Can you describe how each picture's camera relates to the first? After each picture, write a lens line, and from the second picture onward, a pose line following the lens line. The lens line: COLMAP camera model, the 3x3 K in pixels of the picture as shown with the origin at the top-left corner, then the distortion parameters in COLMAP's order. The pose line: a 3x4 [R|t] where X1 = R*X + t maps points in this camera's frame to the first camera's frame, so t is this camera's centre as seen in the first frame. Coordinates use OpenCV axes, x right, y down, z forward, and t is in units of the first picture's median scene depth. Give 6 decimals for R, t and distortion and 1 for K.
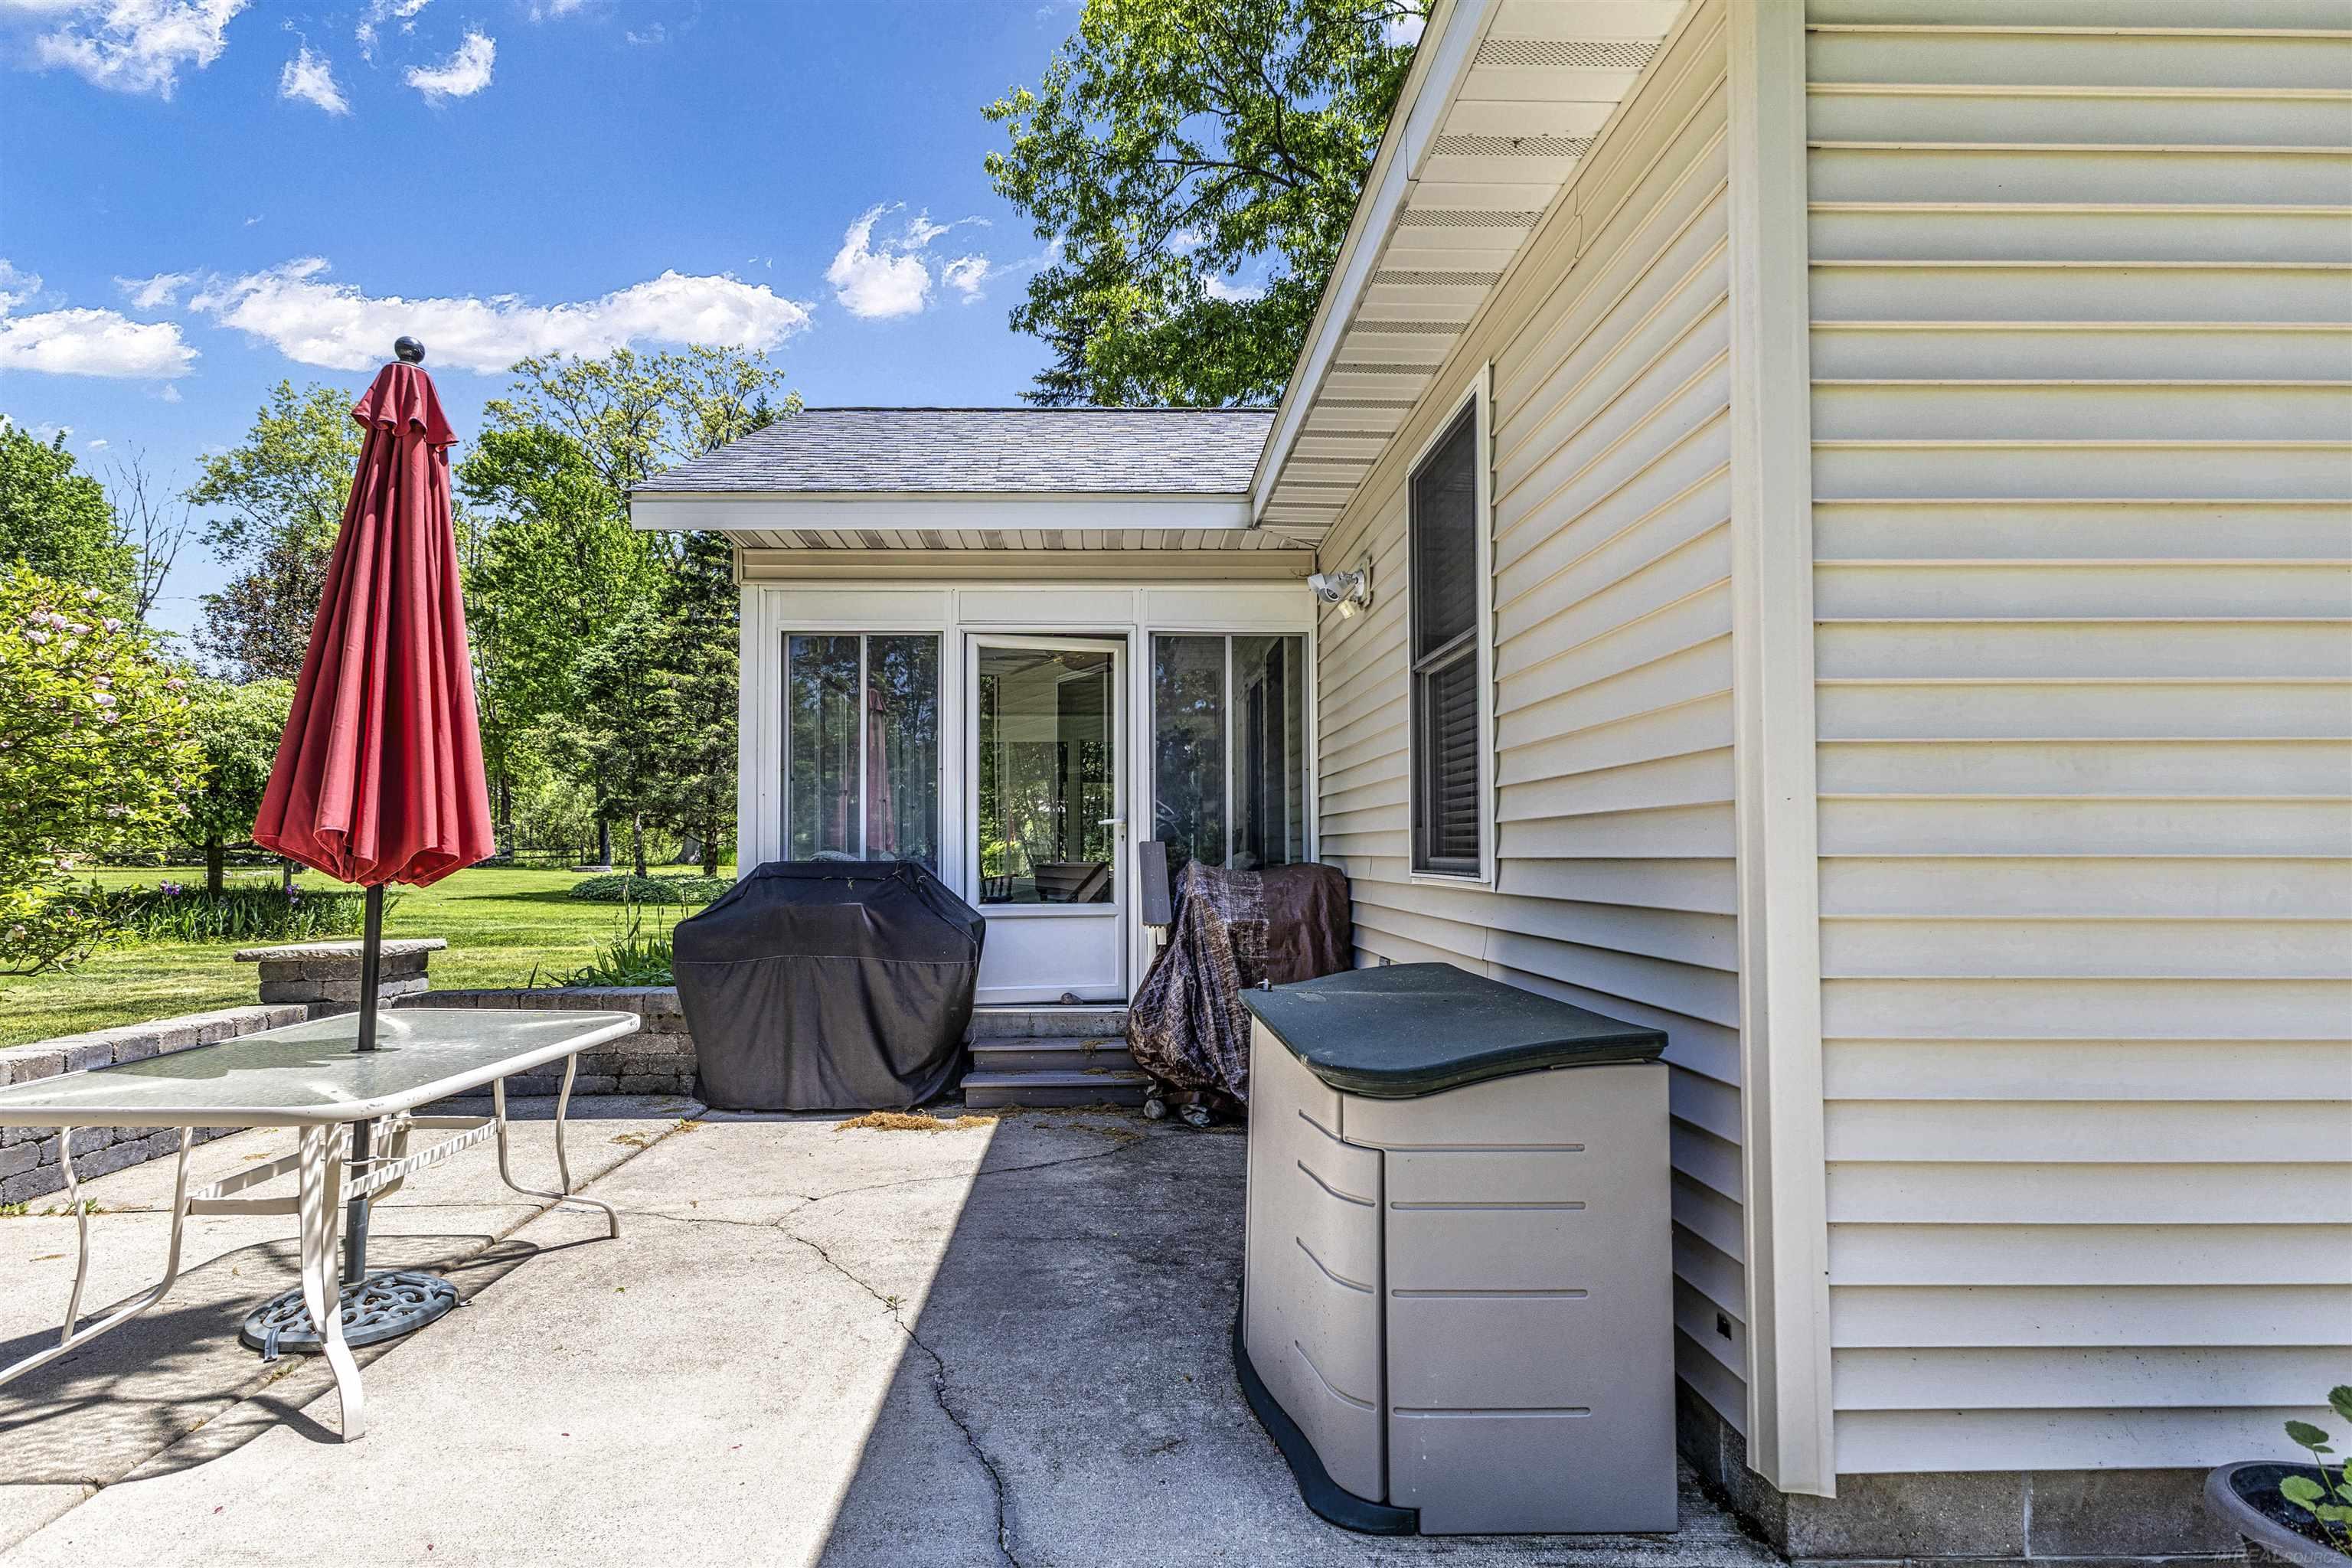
lens RADIAL K [[1230.3, 0, 1155.0], [0, 1230.3, 829.2], [0, 0, 1]] dist [-0.000115, -0.000530]
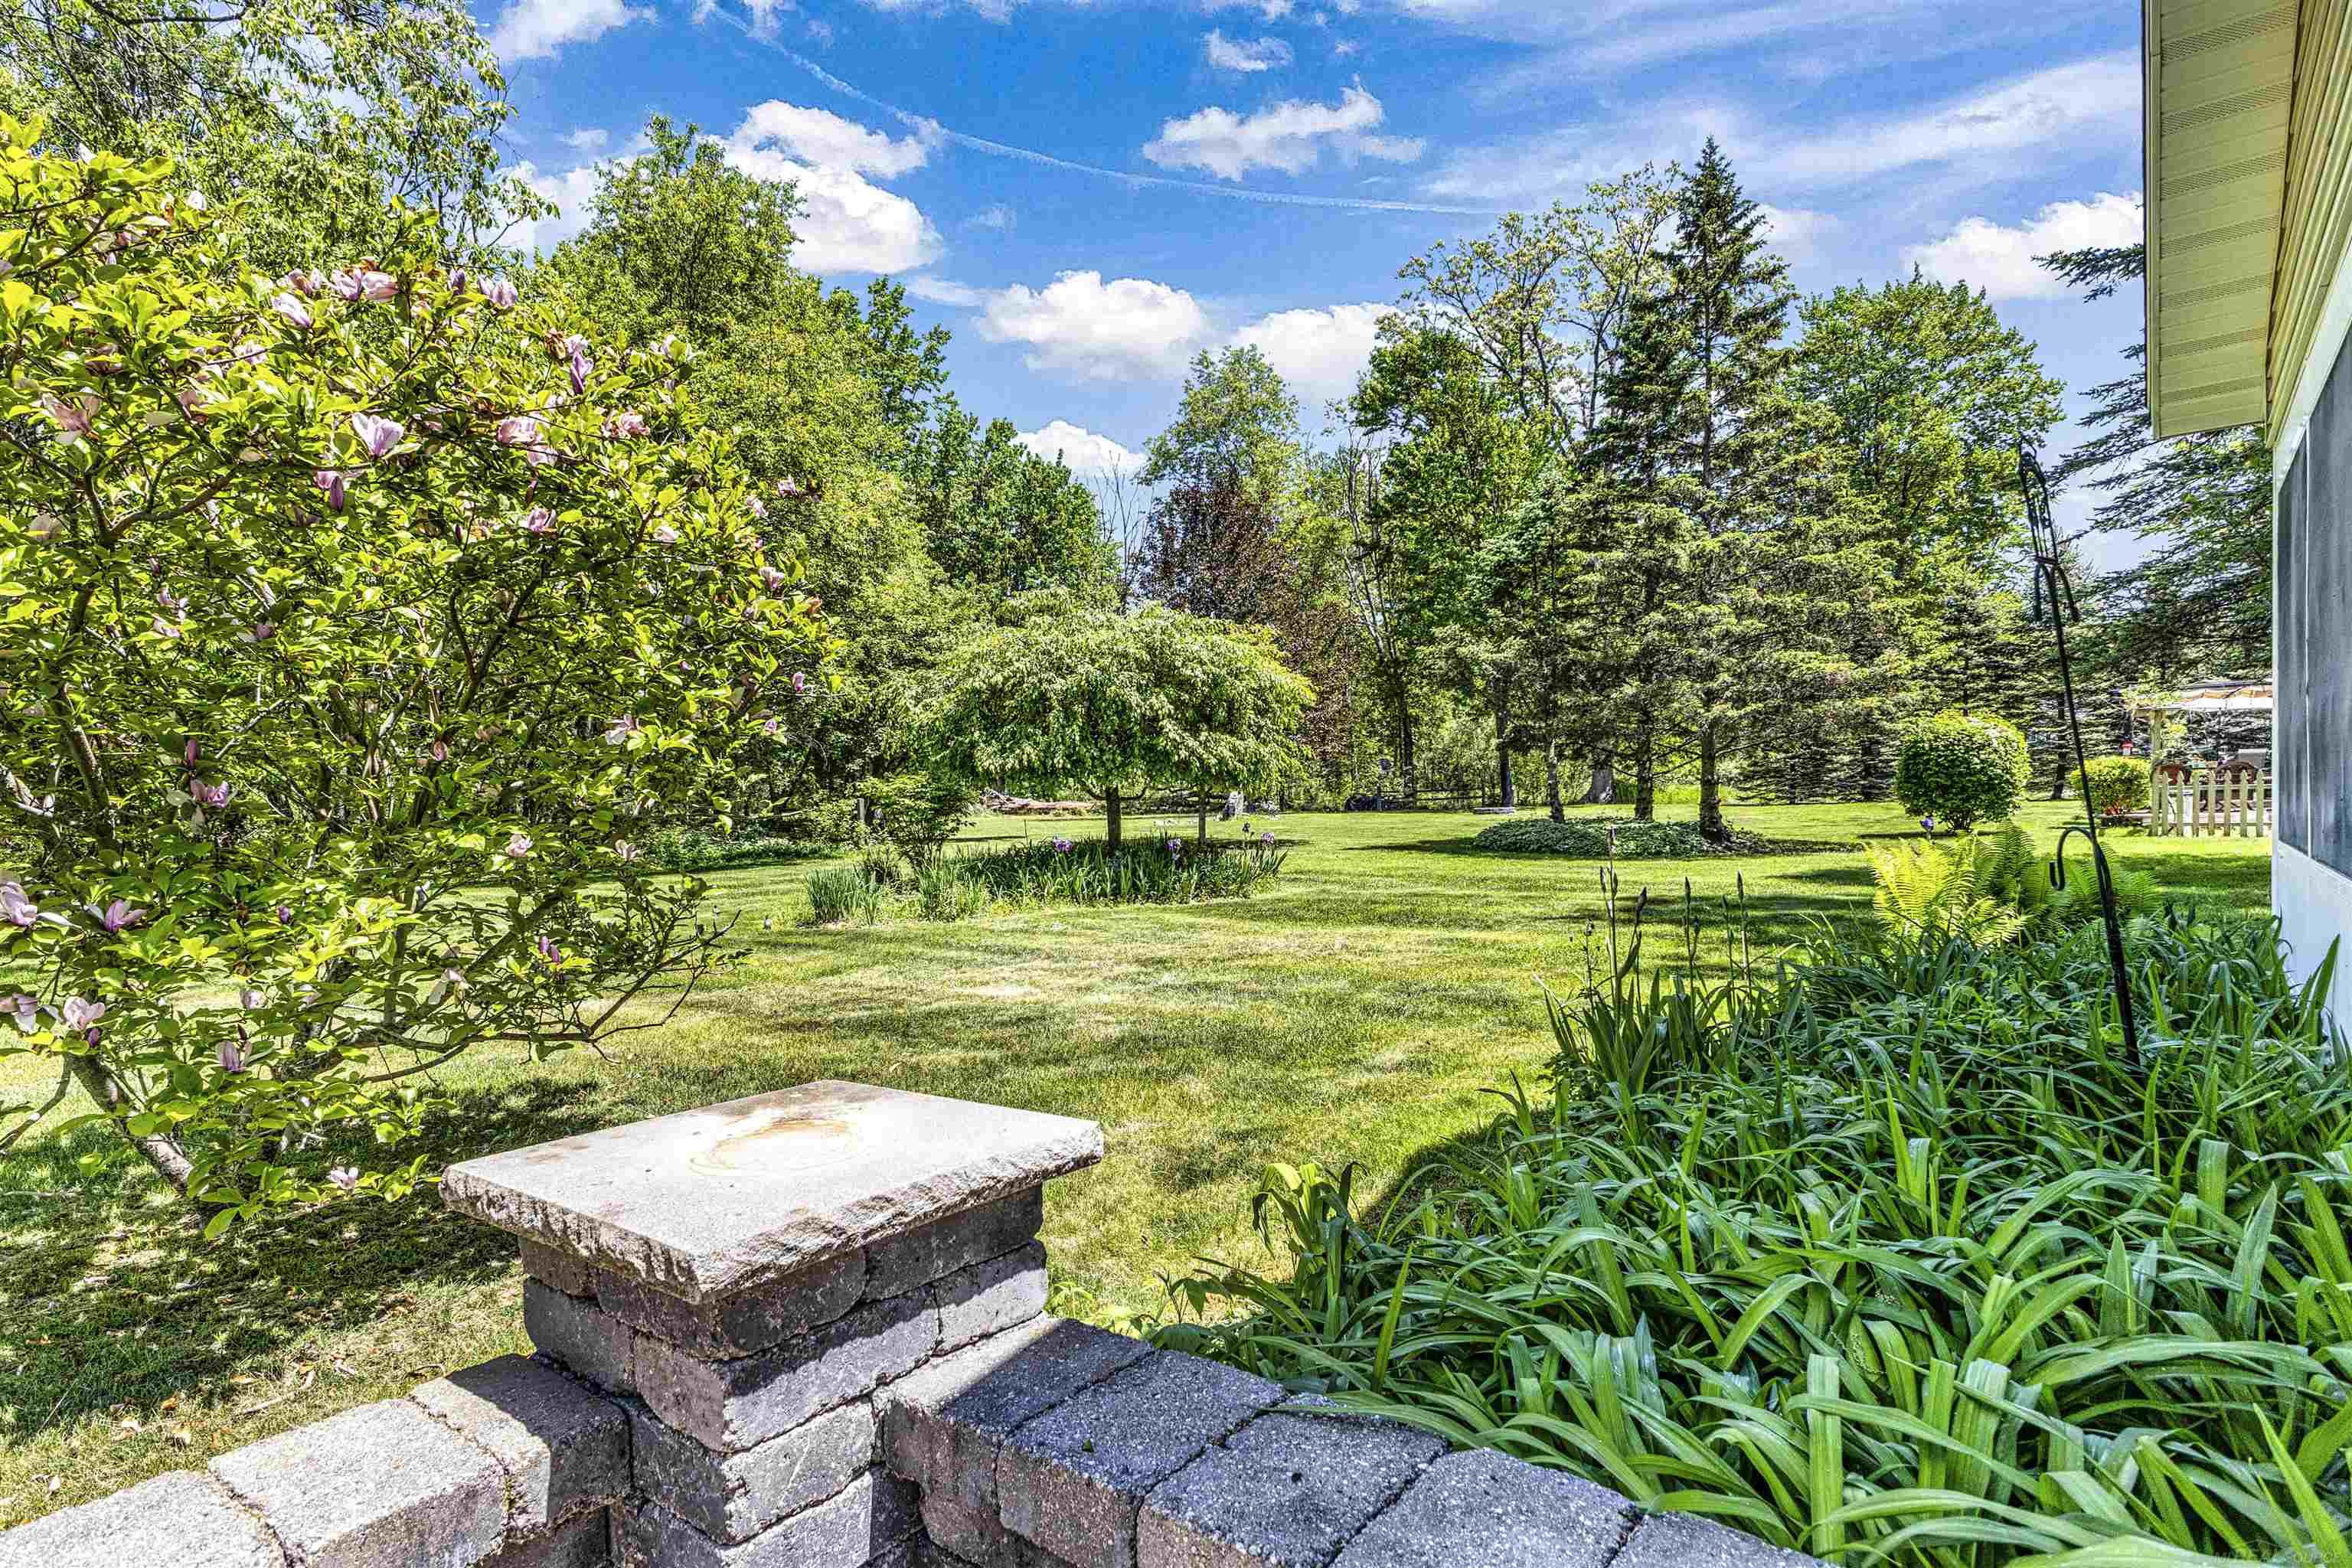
lens RADIAL K [[1230.3, 0, 1155.0], [0, 1230.3, 829.2], [0, 0, 1]] dist [-0.000115, -0.000530]
pose [[0.768604, -0.006225, -0.639695, -0.110292], [0.038932, 0.998554, 0.037060, 0.004204], [0.638539, -0.053389, 0.767735, 0.225163]]
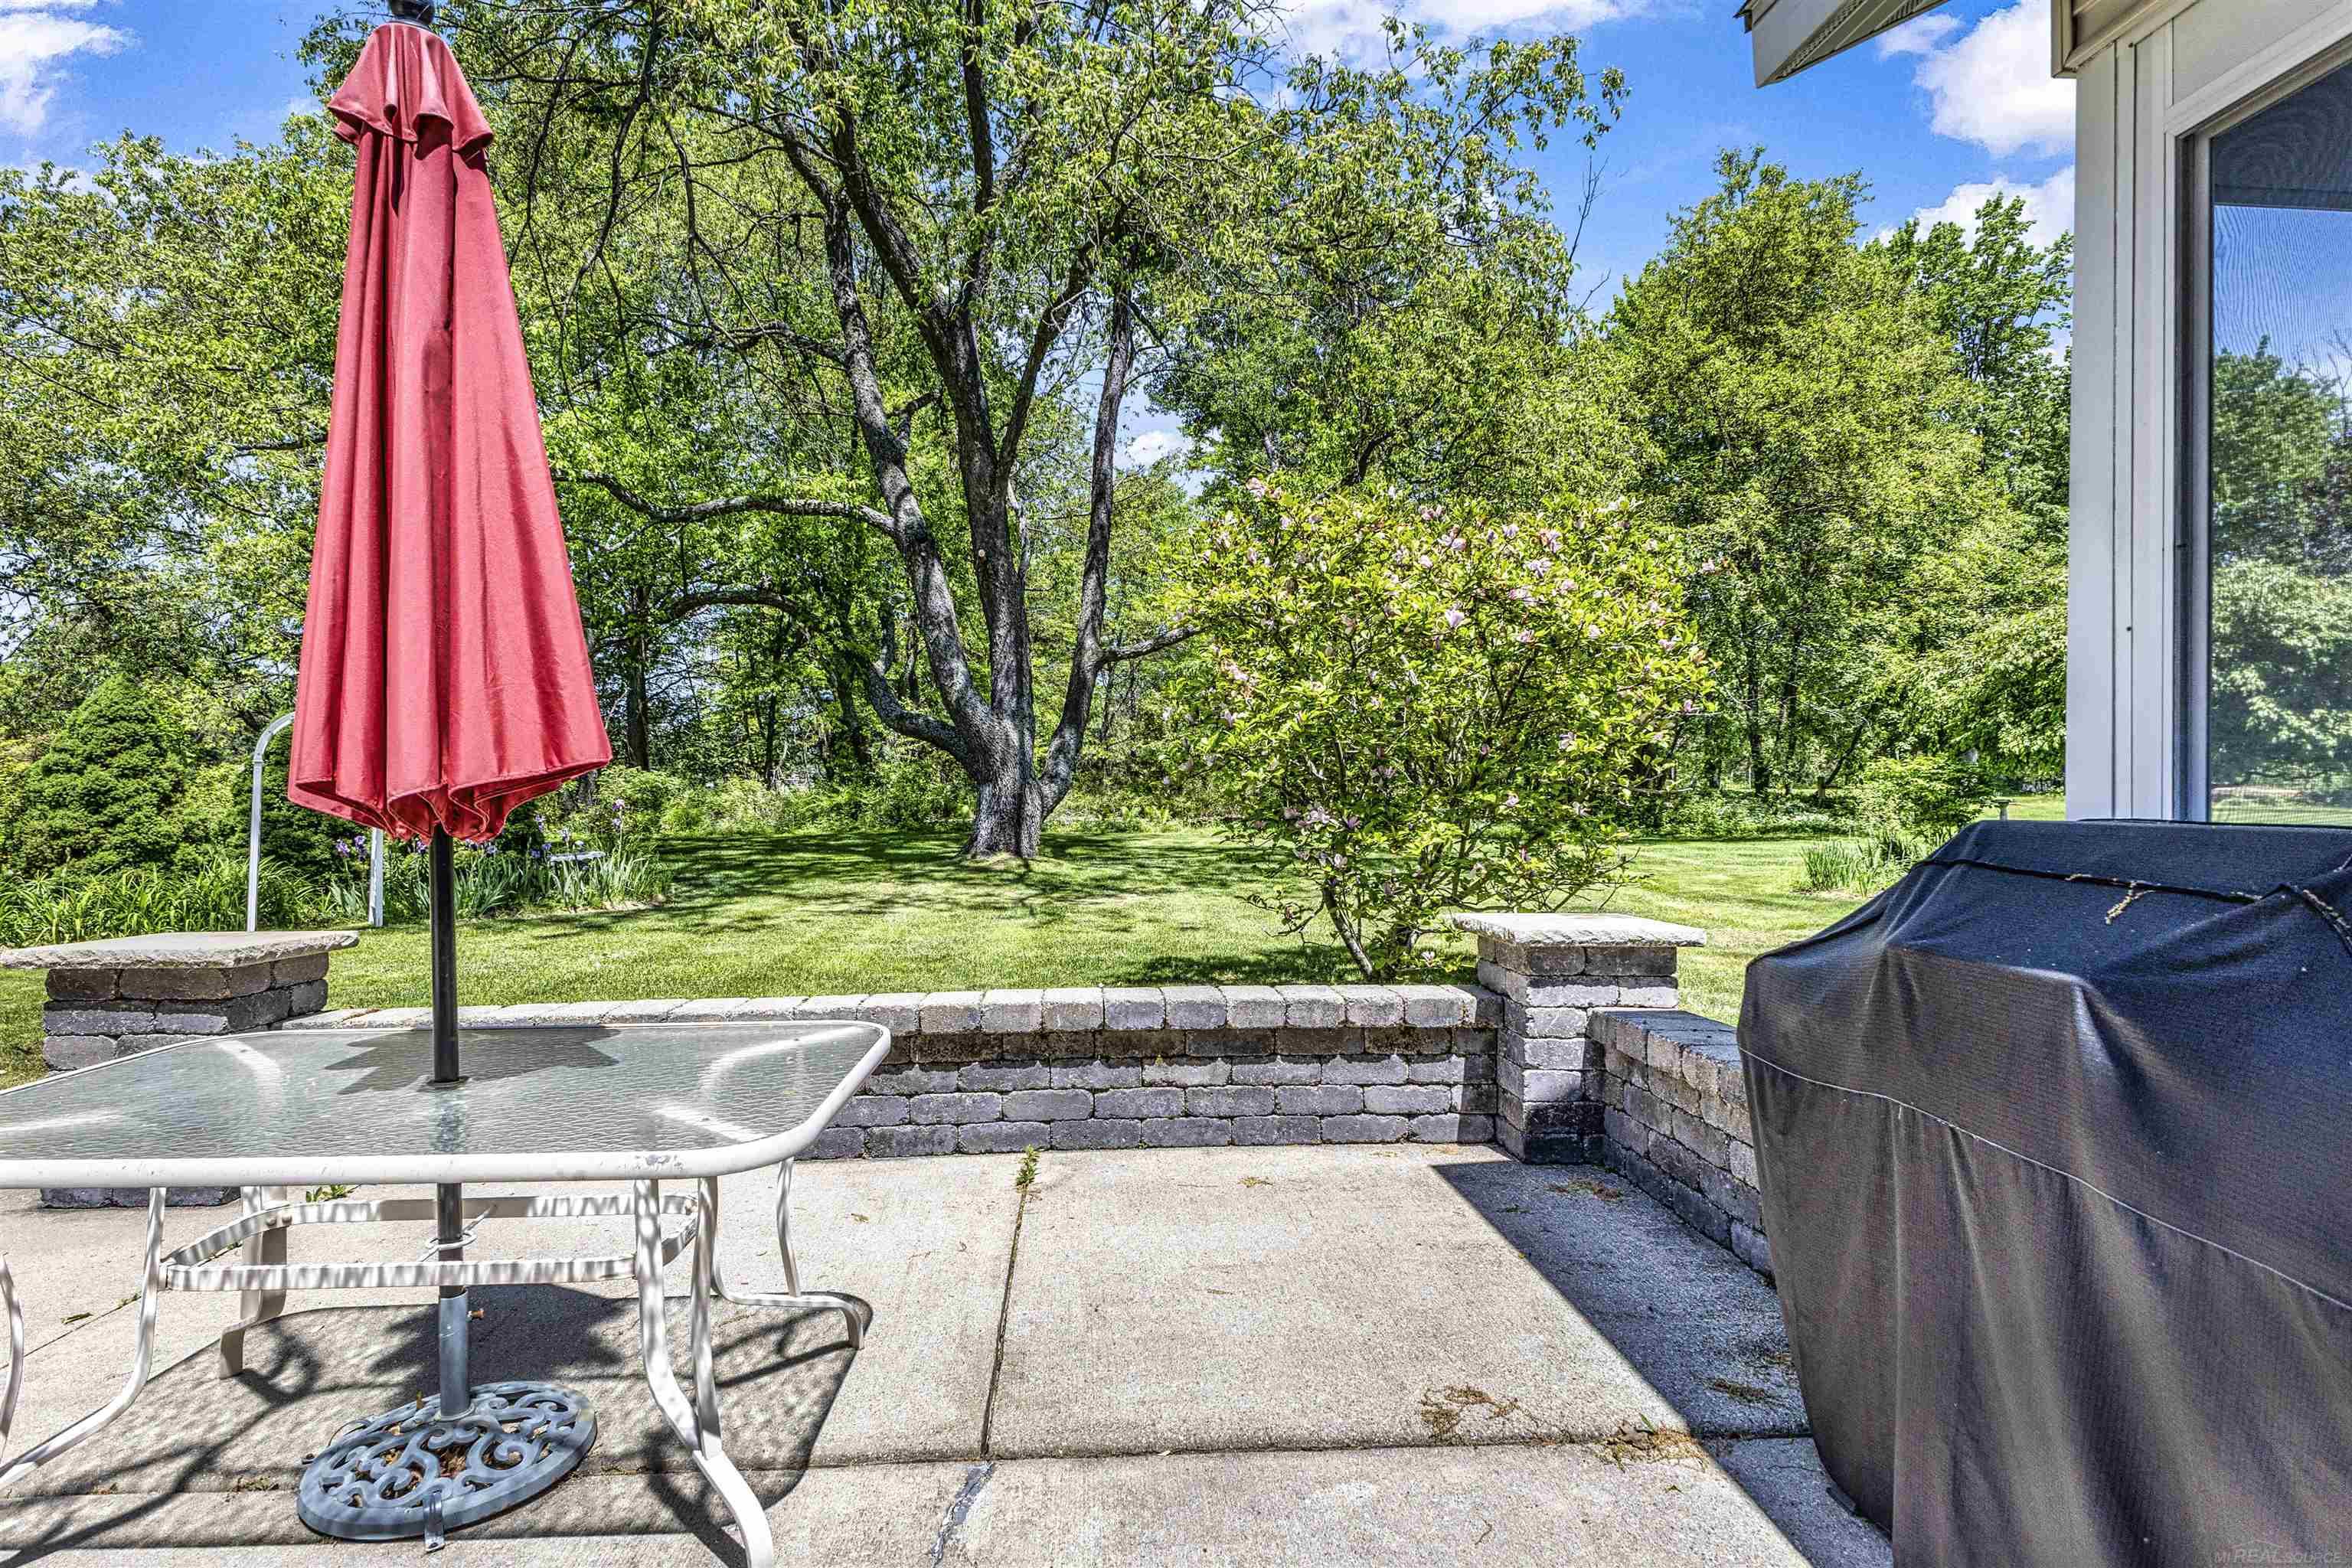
lens RADIAL K [[1230.3, 0, 1155.0], [0, 1230.3, 829.2], [0, 0, 1]] dist [-0.000115, -0.000530]
pose [[0.054106, 0.035615, -0.997900, 0.005968], [0.015067, 0.999221, 0.036479, 0.003570], [0.998422, -0.017009, 0.053527, 0.194356]]
